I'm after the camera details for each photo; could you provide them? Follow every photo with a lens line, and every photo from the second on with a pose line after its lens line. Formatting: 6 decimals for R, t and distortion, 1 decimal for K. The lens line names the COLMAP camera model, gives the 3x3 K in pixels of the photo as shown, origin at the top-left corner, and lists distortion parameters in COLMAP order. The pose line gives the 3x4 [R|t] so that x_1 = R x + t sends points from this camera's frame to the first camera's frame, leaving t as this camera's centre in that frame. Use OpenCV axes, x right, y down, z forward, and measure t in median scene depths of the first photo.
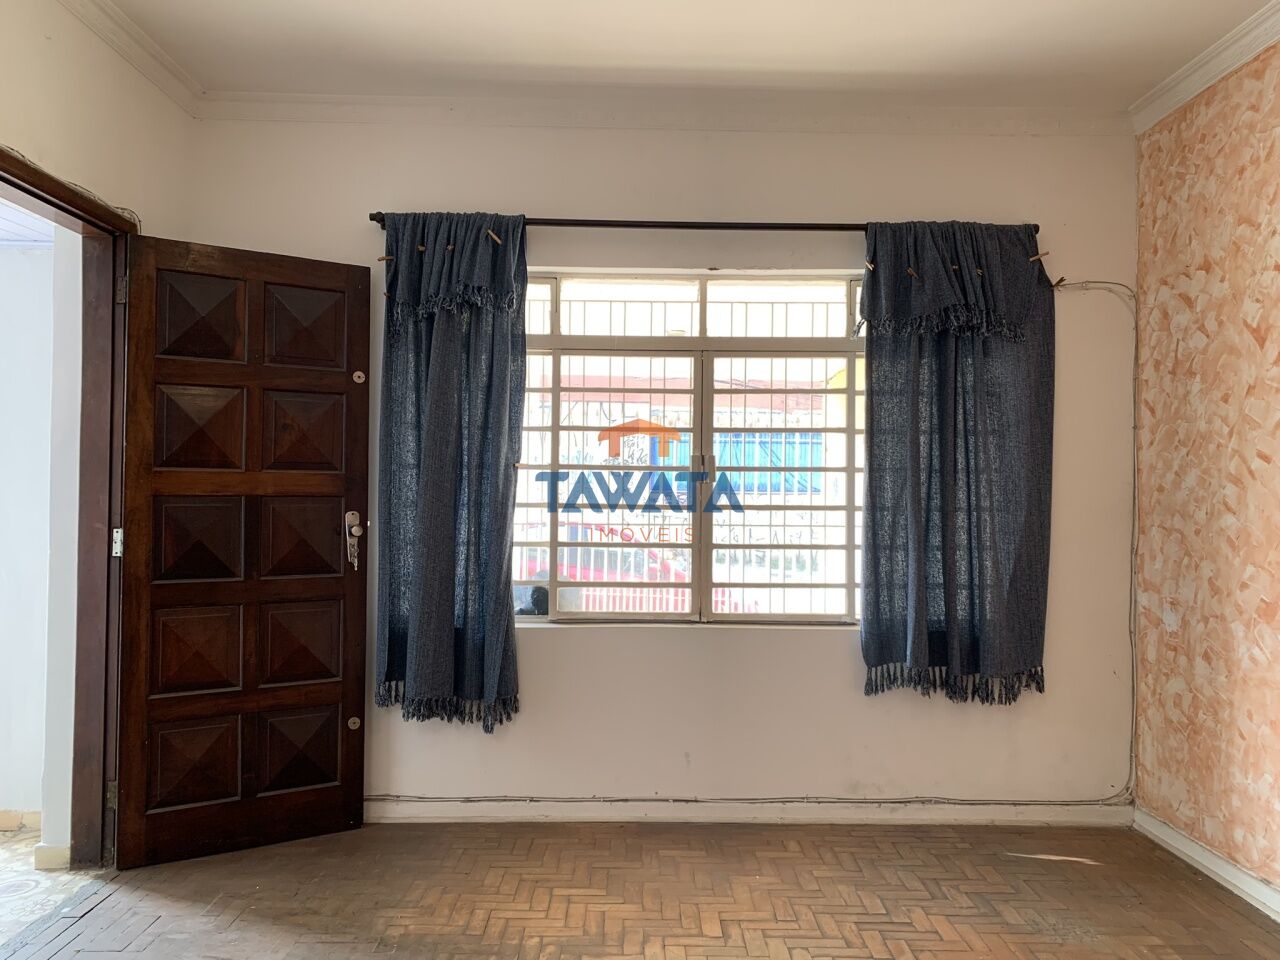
lens RADIAL K [[970.6, 0, 641.3], [0, 970.6, 477.3], [0, 0, 1]] dist [0.033292, -0.033860]
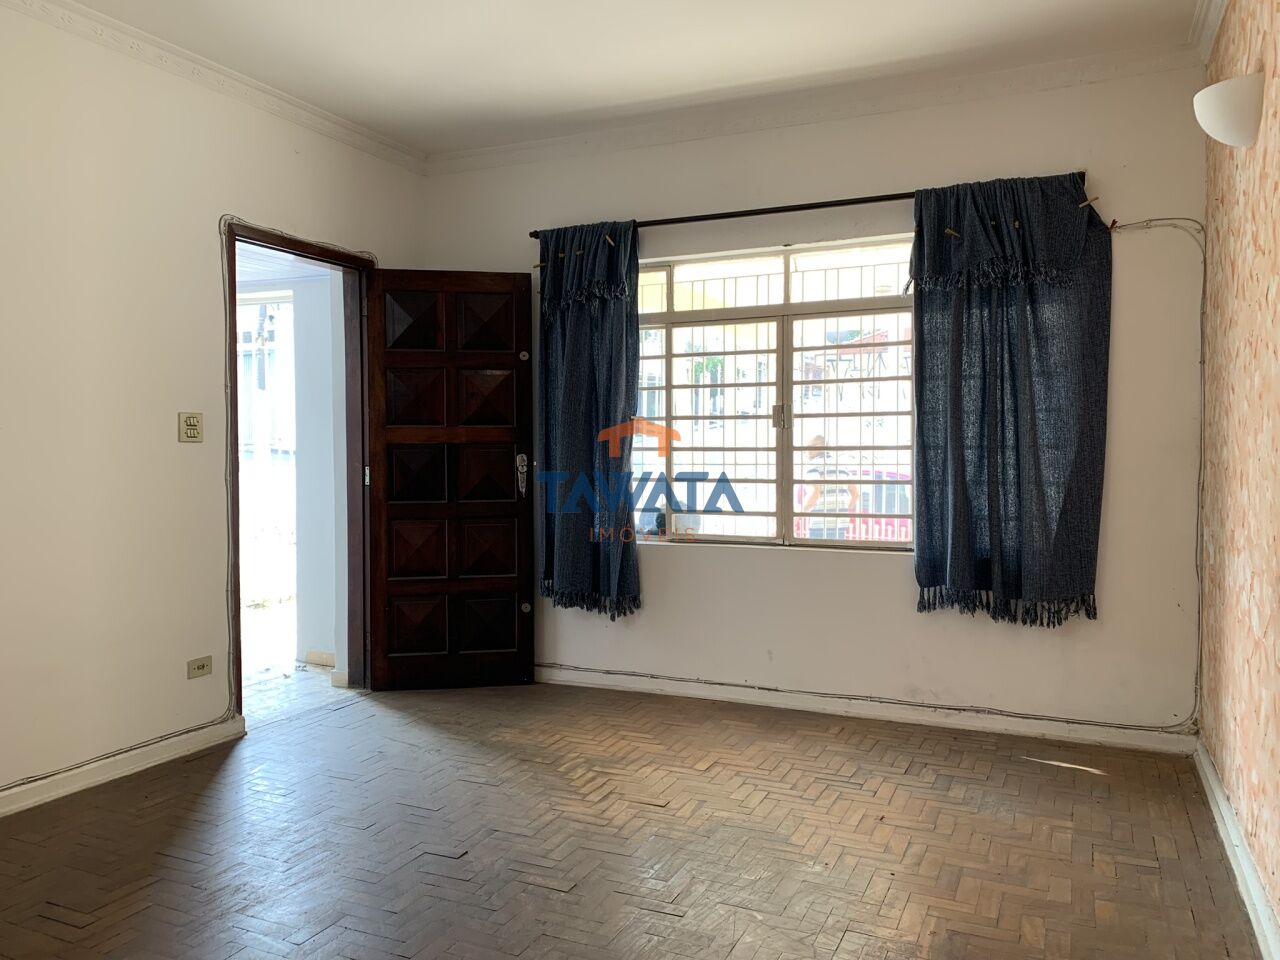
lens RADIAL K [[970.6, 0, 644.6], [0, 970.6, 472.5], [0, 0, 1]] dist [0.033292, -0.033860]
pose [[0.905645, -0.003052, -0.424026, 0.431377], [0.021130, 0.999057, 0.037941, 0.012075], [0.423510, -0.043321, 0.904855, -0.157484]]
